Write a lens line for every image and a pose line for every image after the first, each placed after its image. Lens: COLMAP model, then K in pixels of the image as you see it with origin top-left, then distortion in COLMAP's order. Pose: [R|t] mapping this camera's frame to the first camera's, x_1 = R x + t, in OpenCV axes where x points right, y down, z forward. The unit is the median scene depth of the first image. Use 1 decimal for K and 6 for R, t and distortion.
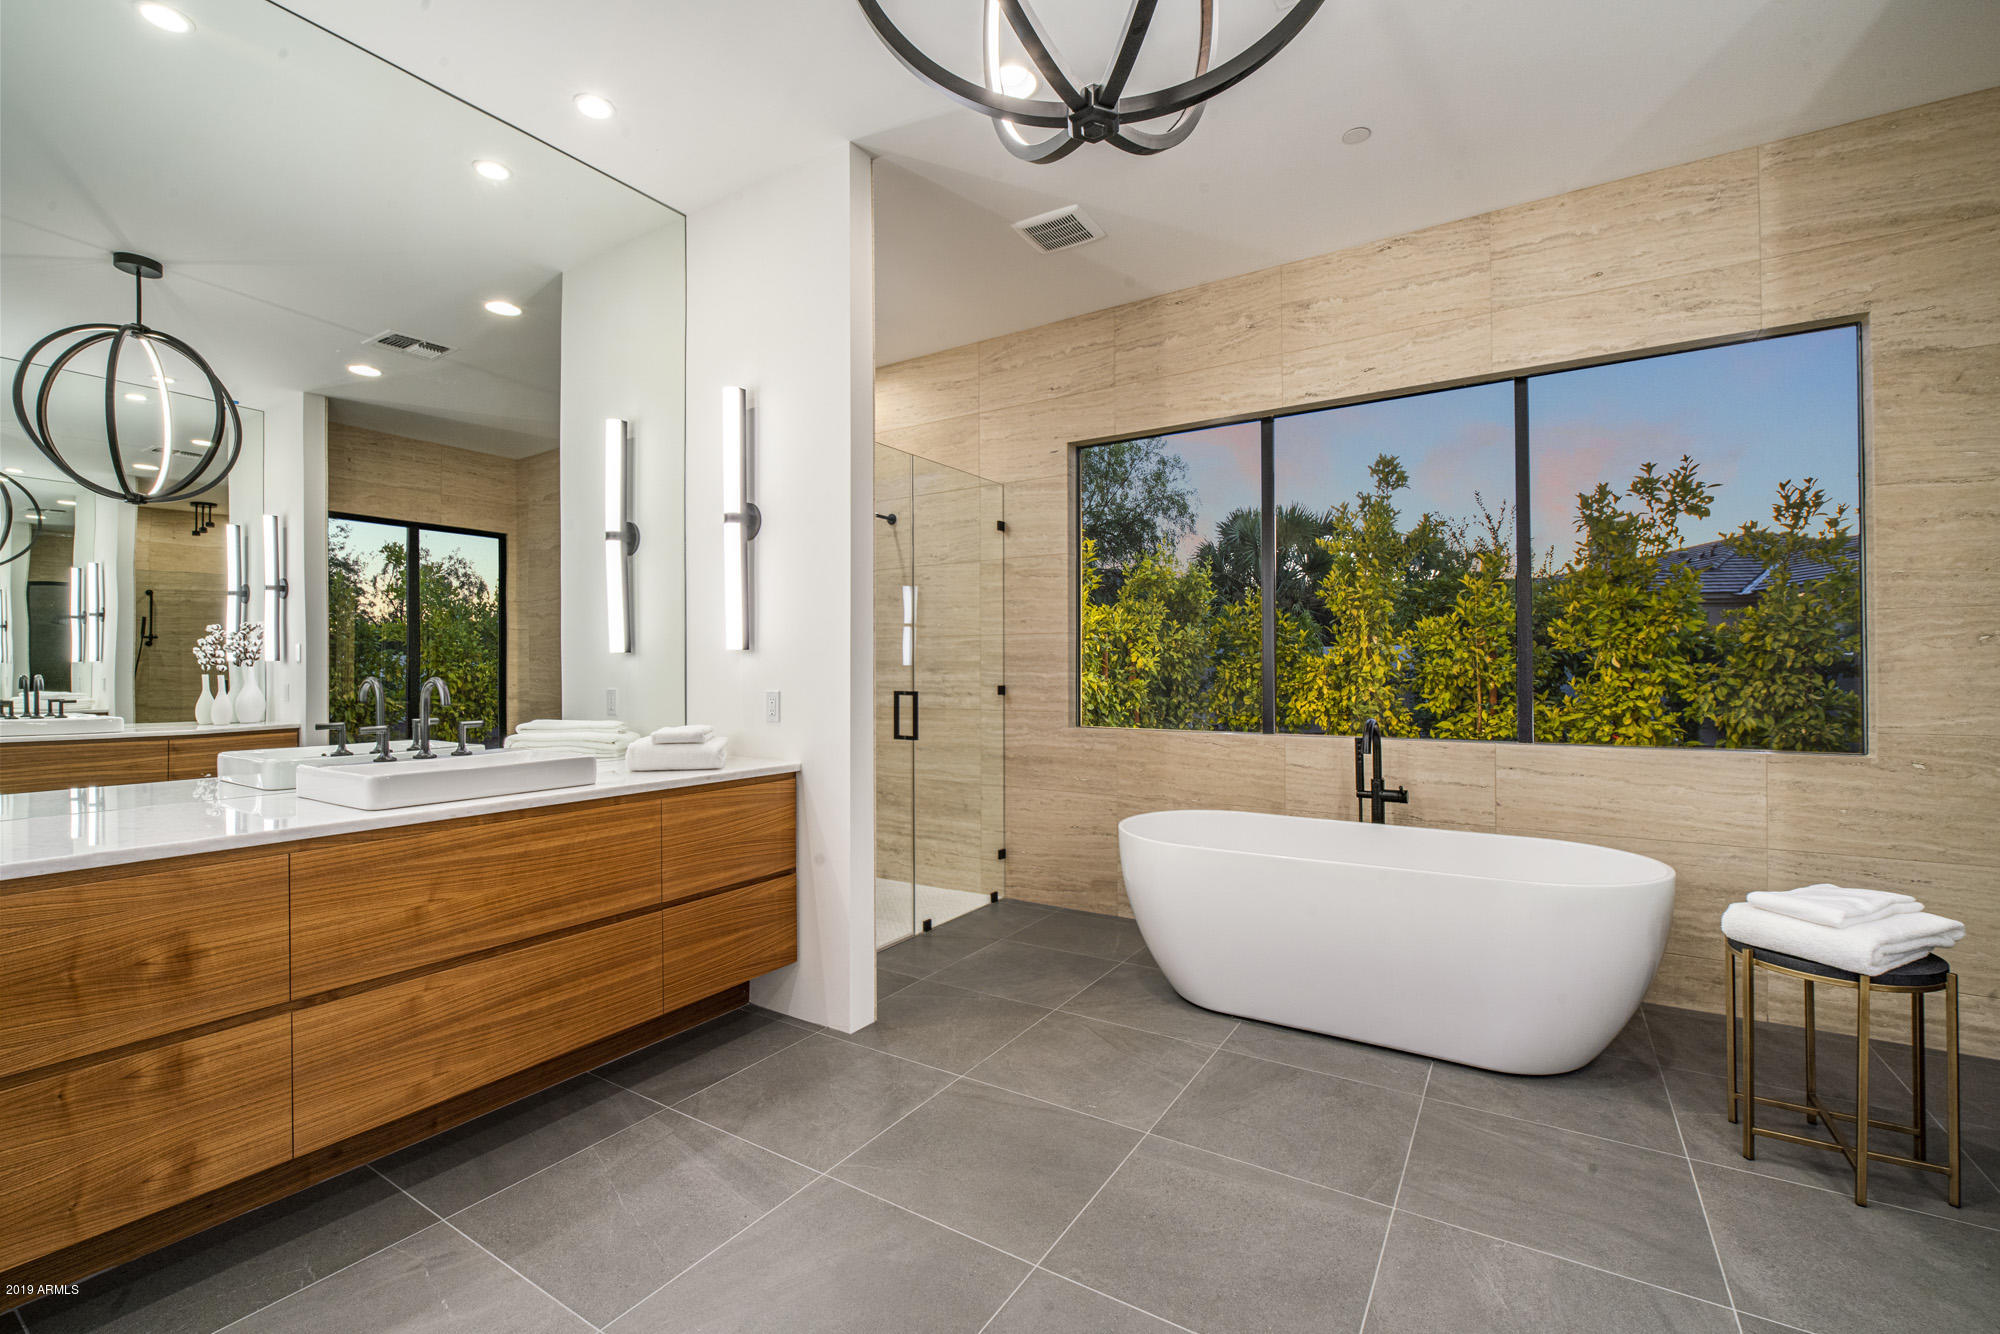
lens RADIAL K [[854.8, 0, 987.3], [0, 854.8, 668.8], [0, 0, 1]] dist [-0.012267, 0.000669]
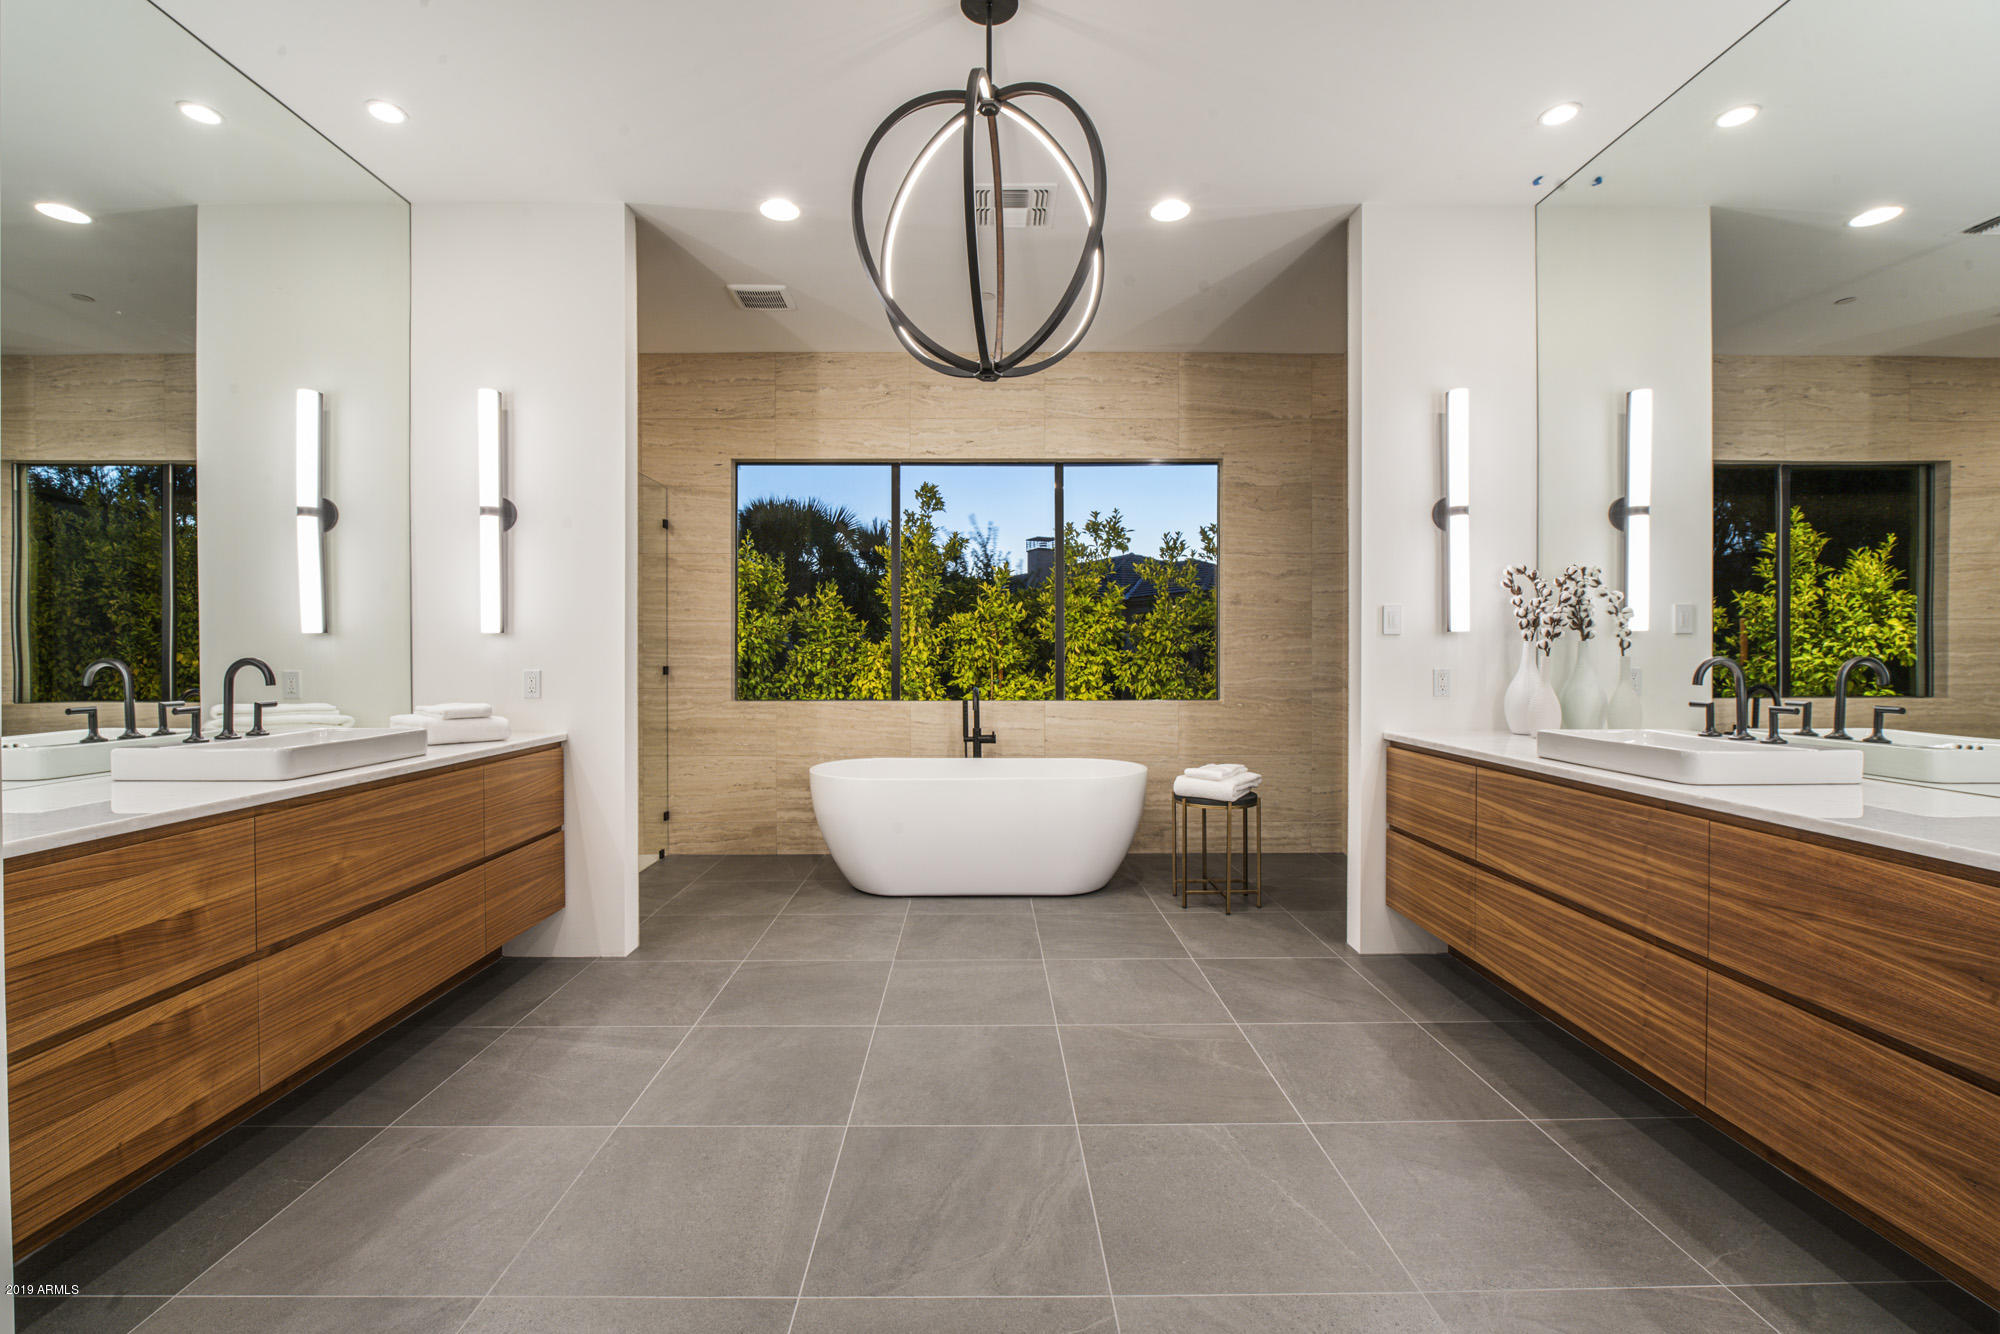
lens RADIAL K [[854.8, 0, 987.3], [0, 854.8, 668.8], [0, 0, 1]] dist [-0.012267, 0.000669]
pose [[0.835568, -0.007429, 0.549337, -0.330315], [-0.002994, 0.999832, 0.018076, 0.001861], [-0.549379, -0.016748, 0.835406, -0.226510]]
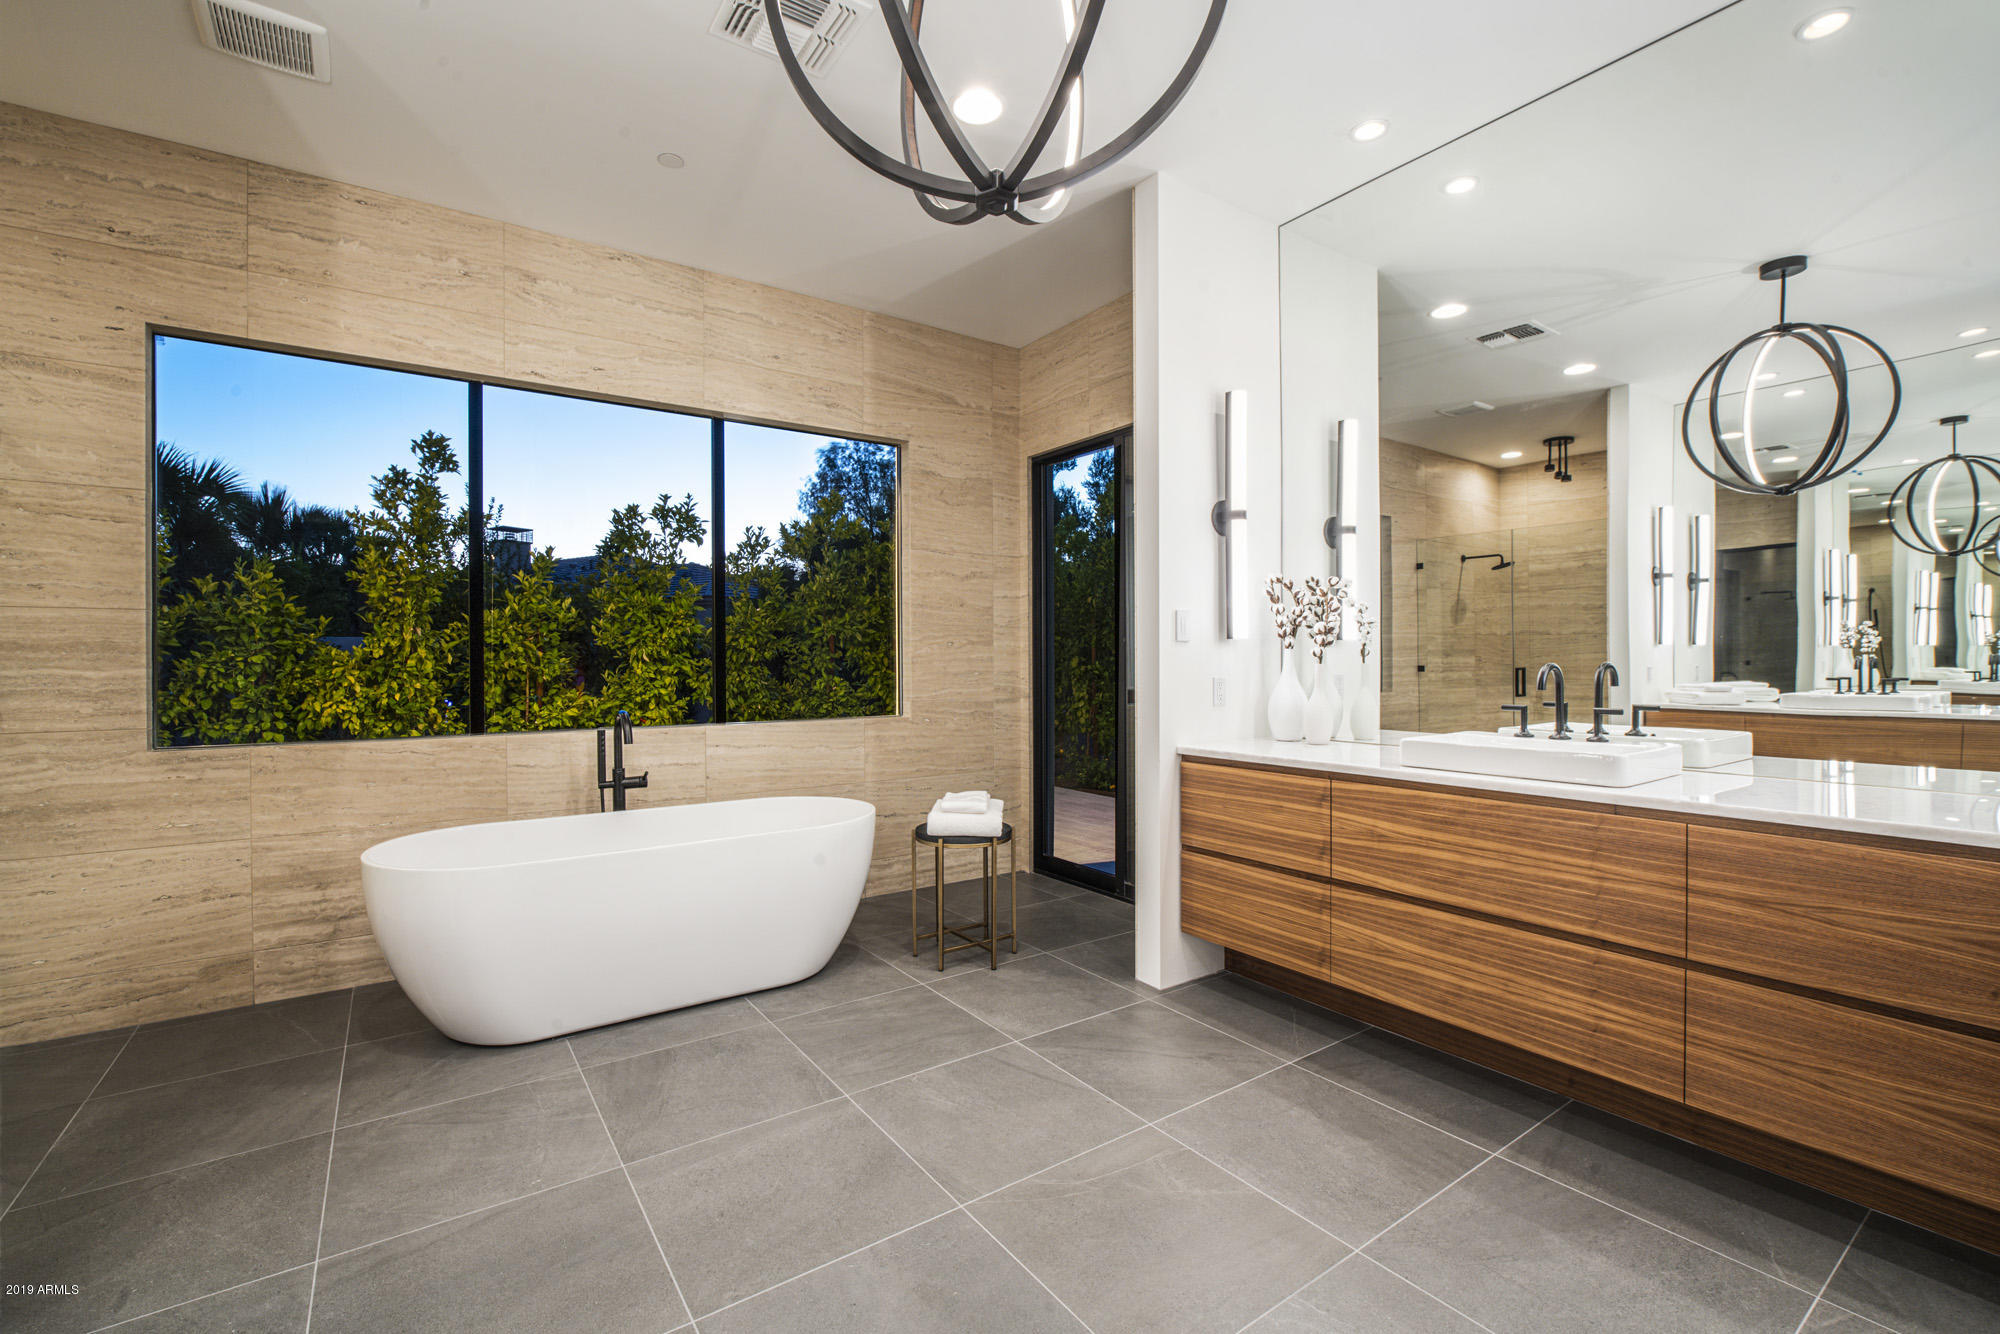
lens RADIAL K [[856.1, 0, 983.4], [0, 856.1, 669.0], [0, 0, 1]] dist [-0.013921, 0.001150]
pose [[0.384745, -0.008168, 0.922987, -0.336534], [0.001831, 0.999966, 0.008086, 0.000441], [-0.923021, -0.001421, 0.384747, 0.190272]]
